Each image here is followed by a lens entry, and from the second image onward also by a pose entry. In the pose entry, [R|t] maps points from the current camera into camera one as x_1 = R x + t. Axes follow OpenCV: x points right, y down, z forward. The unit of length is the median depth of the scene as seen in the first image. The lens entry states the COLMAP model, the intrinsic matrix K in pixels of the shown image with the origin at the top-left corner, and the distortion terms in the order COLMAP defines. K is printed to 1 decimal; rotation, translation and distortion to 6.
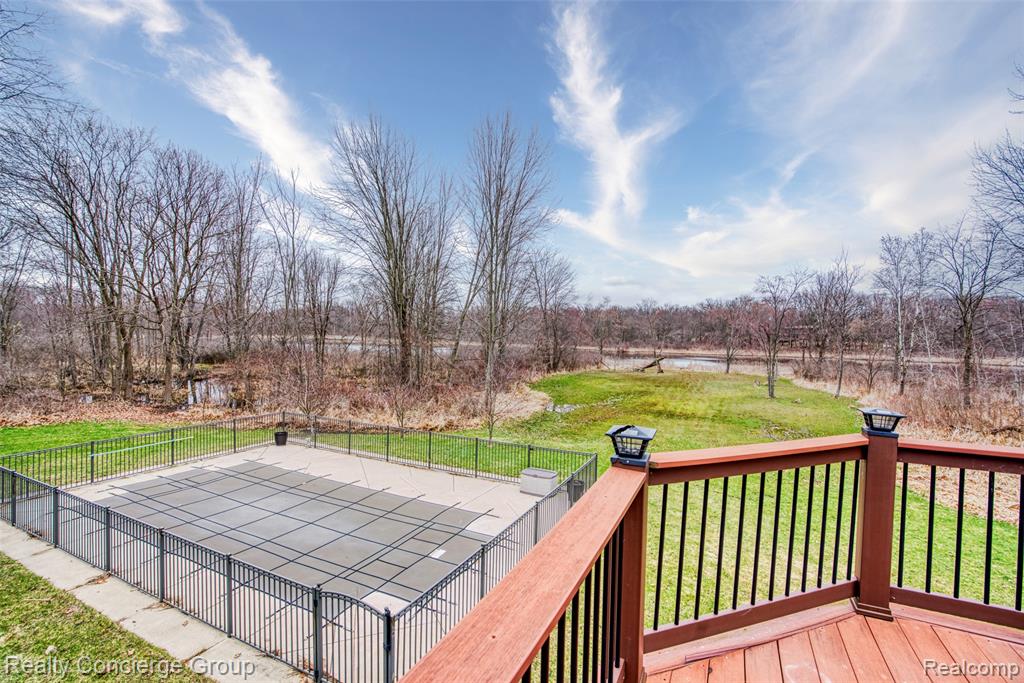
lens RADIAL K [[452.2, 0, 513.0], [0, 452.2, 325.8], [0, 0, 1]] dist [-0.078636, 0.025230]
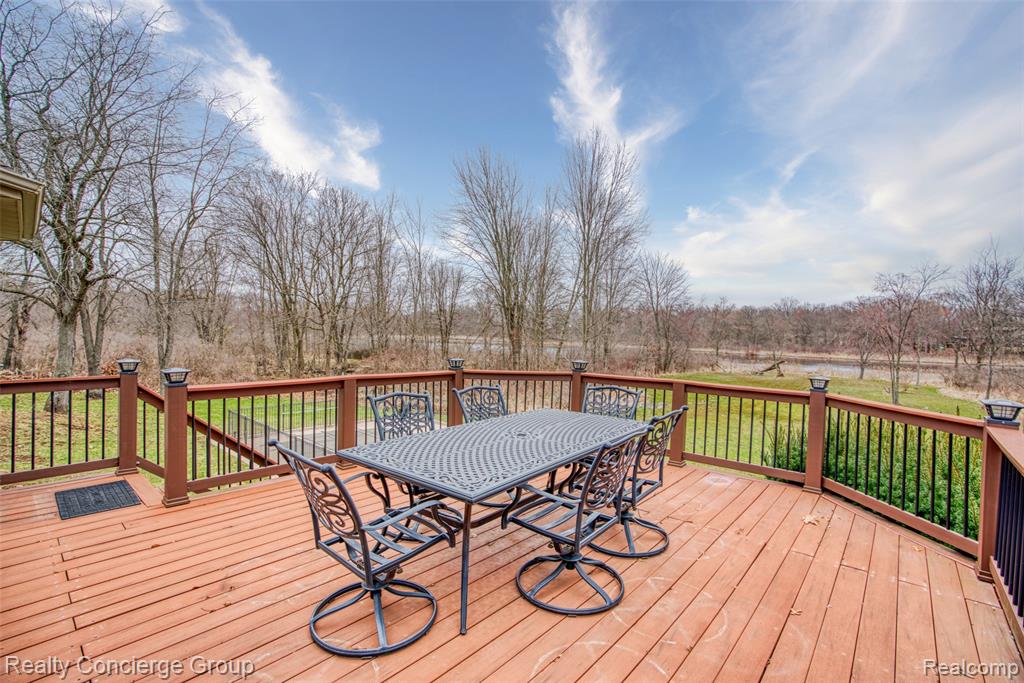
lens RADIAL K [[452.2, 0, 513.0], [0, 452.2, 325.8], [0, 0, 1]] dist [-0.078636, 0.025230]
pose [[0.962036, -0.000320, -0.272922, 0.060926], [-0.000472, 0.999996, -0.002837, 0.000230], [0.272922, 0.002859, 0.962032, -0.080910]]
